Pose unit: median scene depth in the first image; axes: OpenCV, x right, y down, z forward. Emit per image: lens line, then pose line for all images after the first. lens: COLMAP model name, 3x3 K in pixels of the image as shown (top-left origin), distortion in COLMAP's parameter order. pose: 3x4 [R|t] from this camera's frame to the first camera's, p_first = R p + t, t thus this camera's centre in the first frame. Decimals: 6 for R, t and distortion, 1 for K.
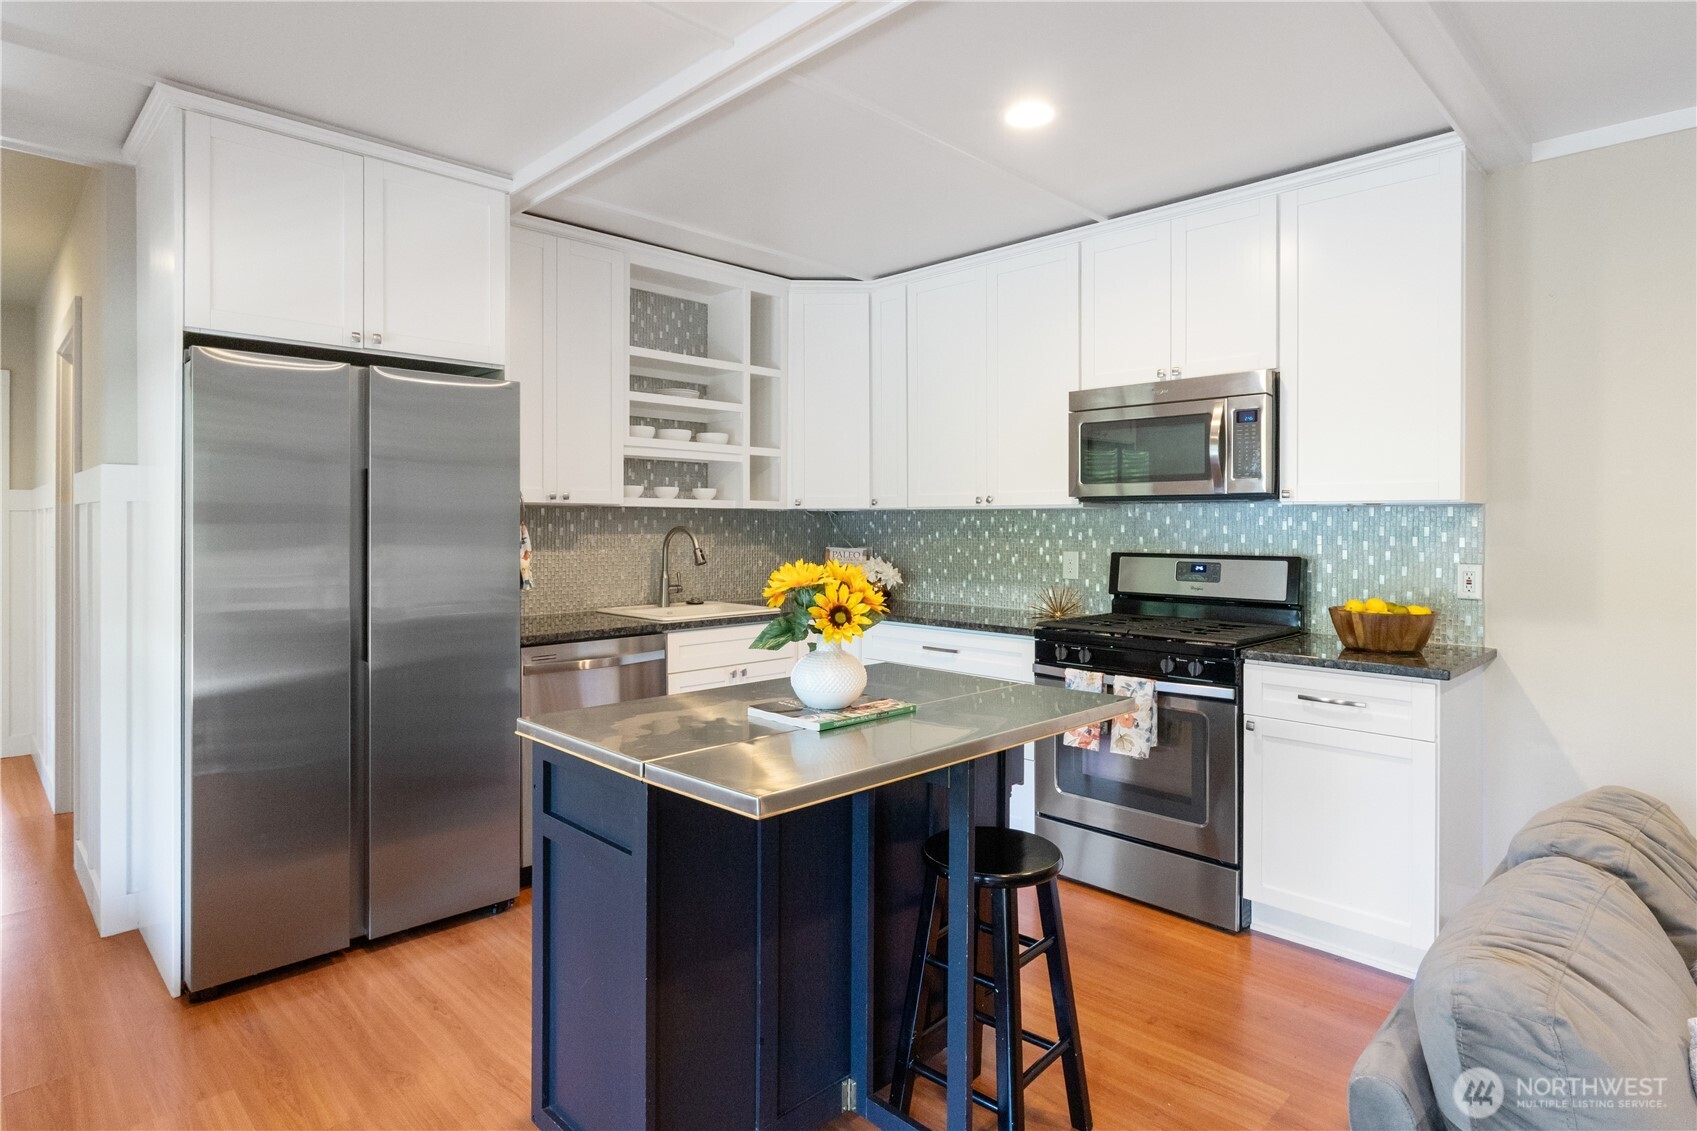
lens RADIAL K [[925.8, 0, 861.2], [0, 925.8, 523.0], [0, 0, 1]] dist [-0.005310, 0.003331]
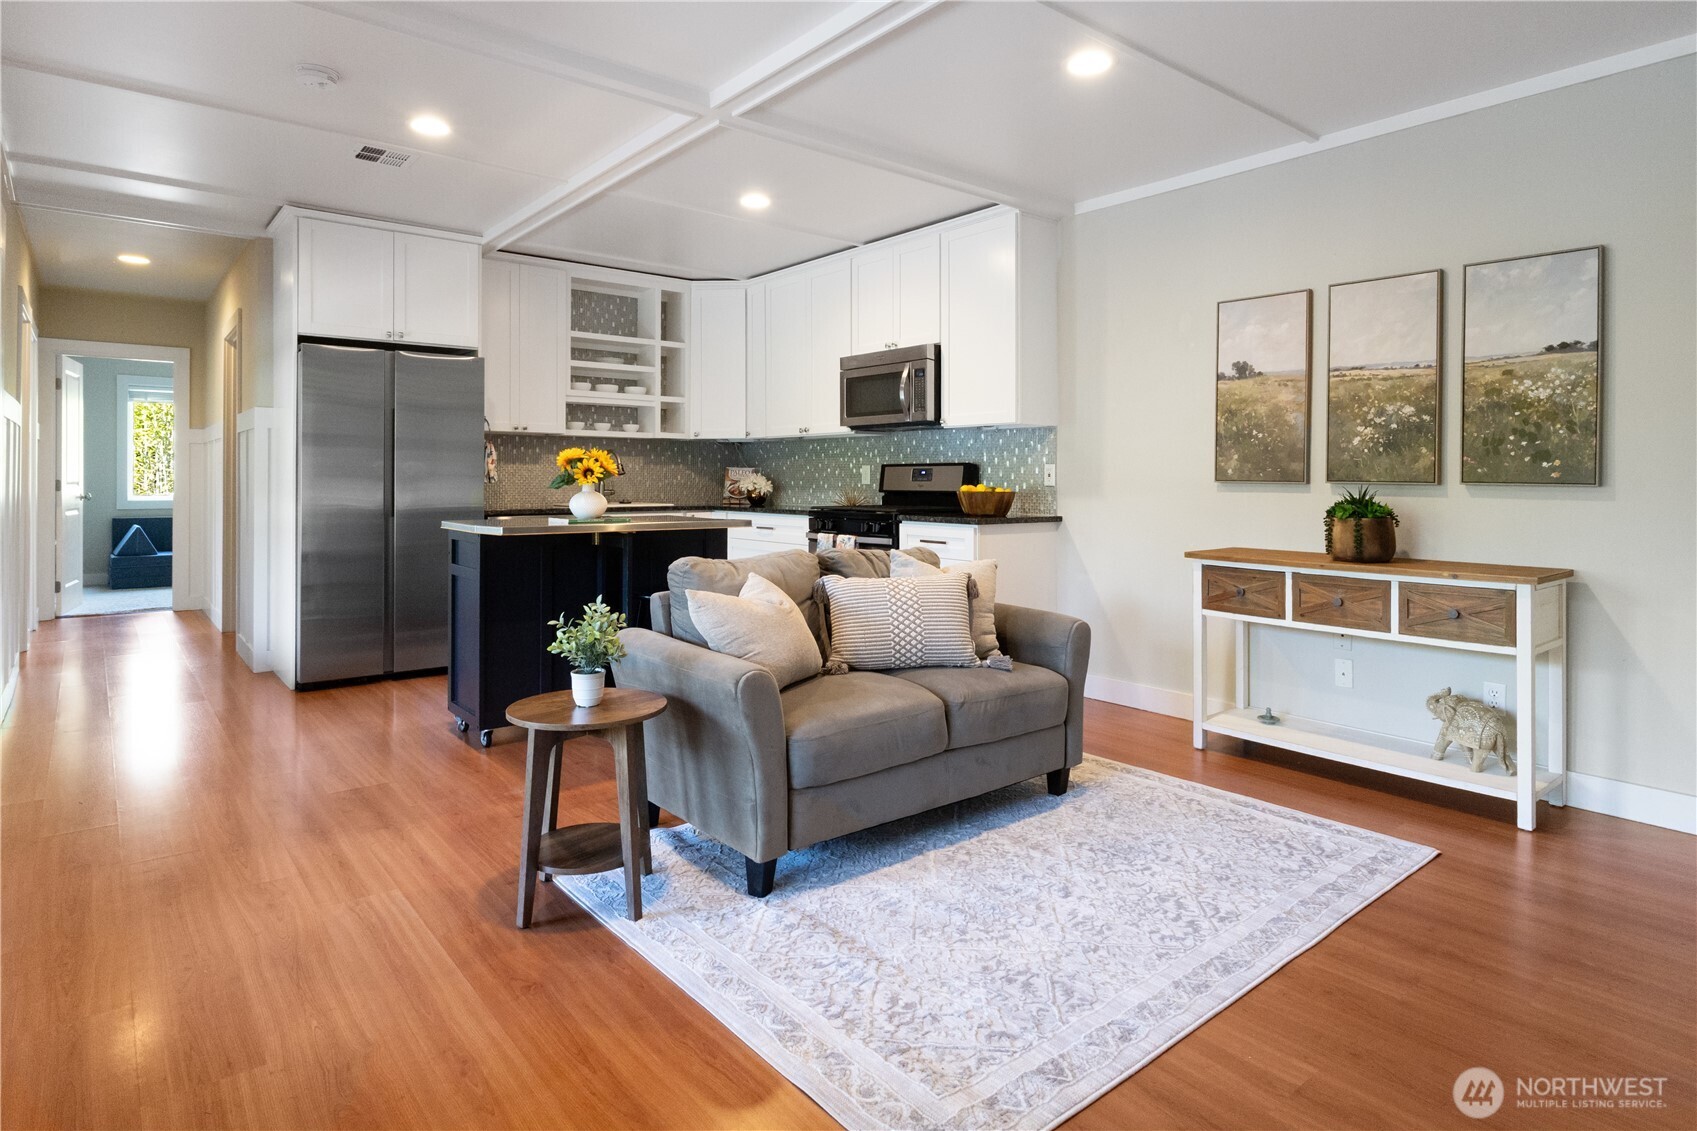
lens RADIAL K [[925.8, 0, 848.1], [0, 925.8, 471.3], [0, 0, 1]] dist [-0.005310, 0.003331]
pose [[0.994902, -0.000306, -0.100844, 0.432872], [-0.000233, 0.999986, -0.005325, 0.060014], [0.100845, 0.005321, 0.994888, -0.573974]]
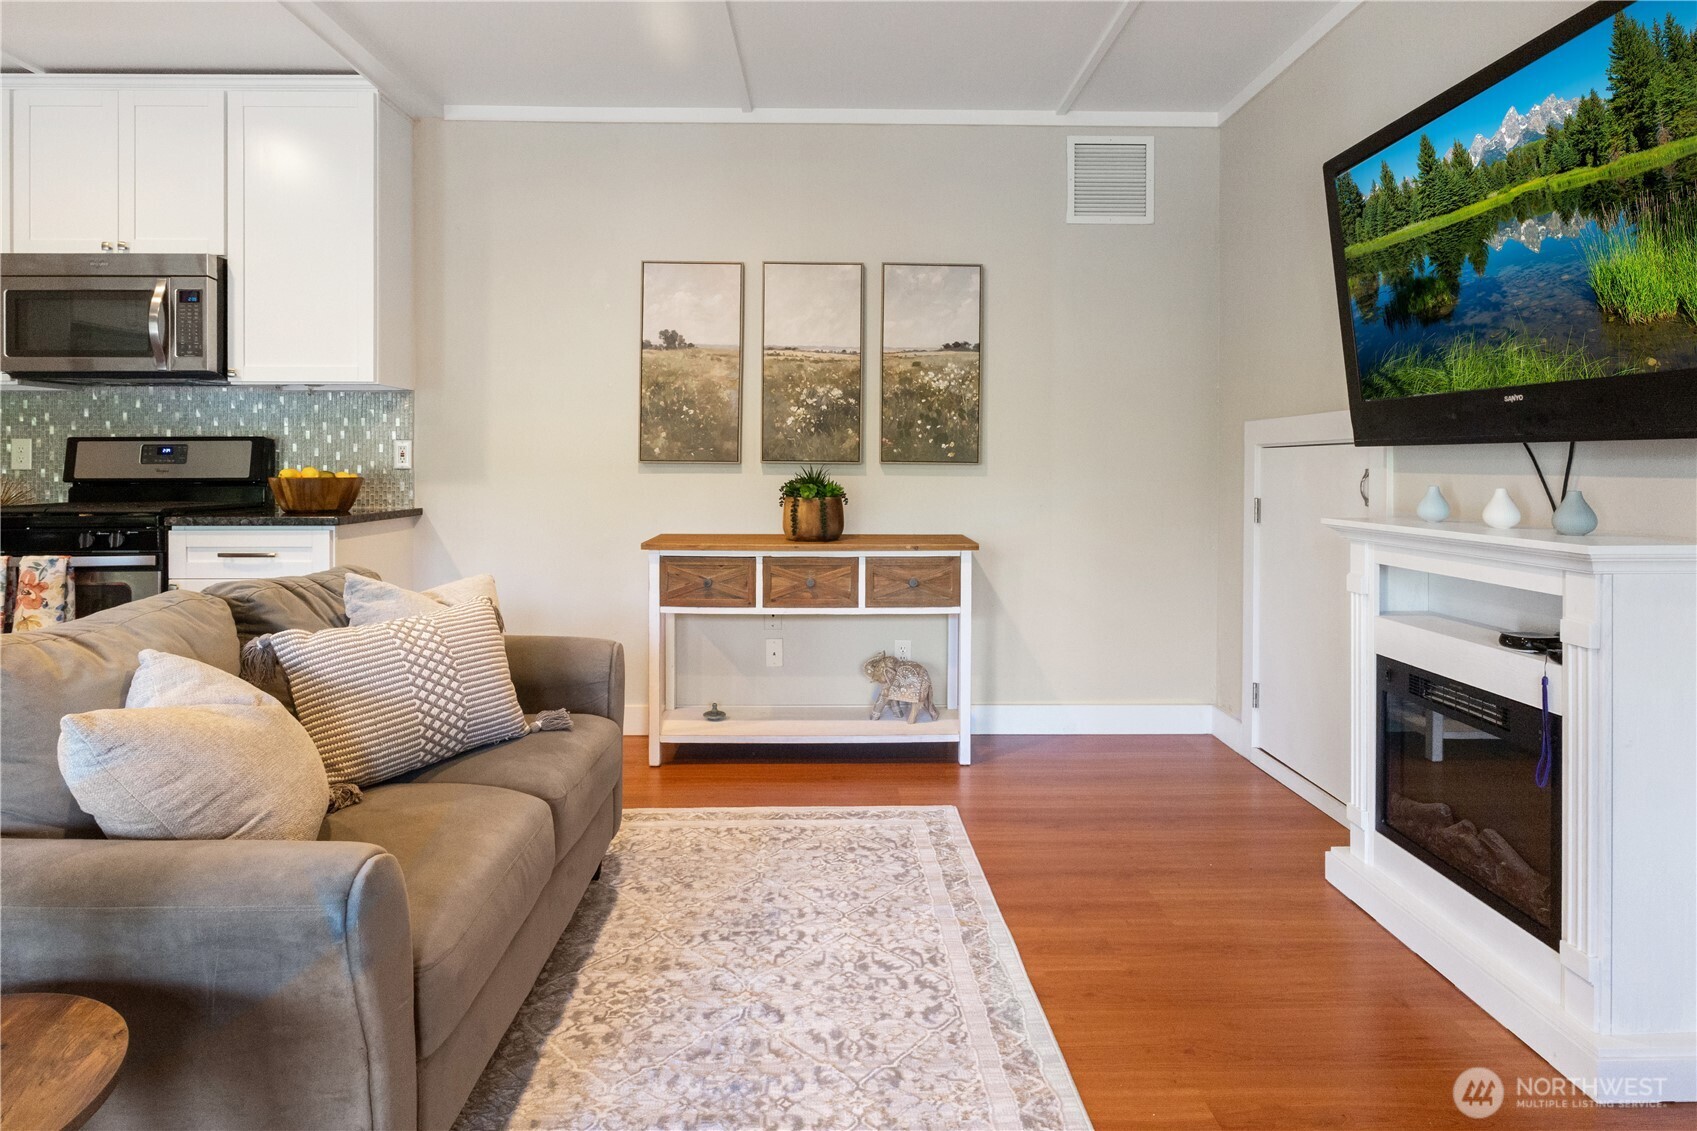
lens RADIAL K [[925.8, 0, 845.6], [0, 925.8, 461.3], [0, 0, 1]] dist [-0.005310, 0.003331]
pose [[0.694676, -0.001874, 0.719321, 0.172692], [0.000037, 0.999997, 0.002570, 0.063452], [-0.719323, -0.001759, 0.694673, -0.238807]]
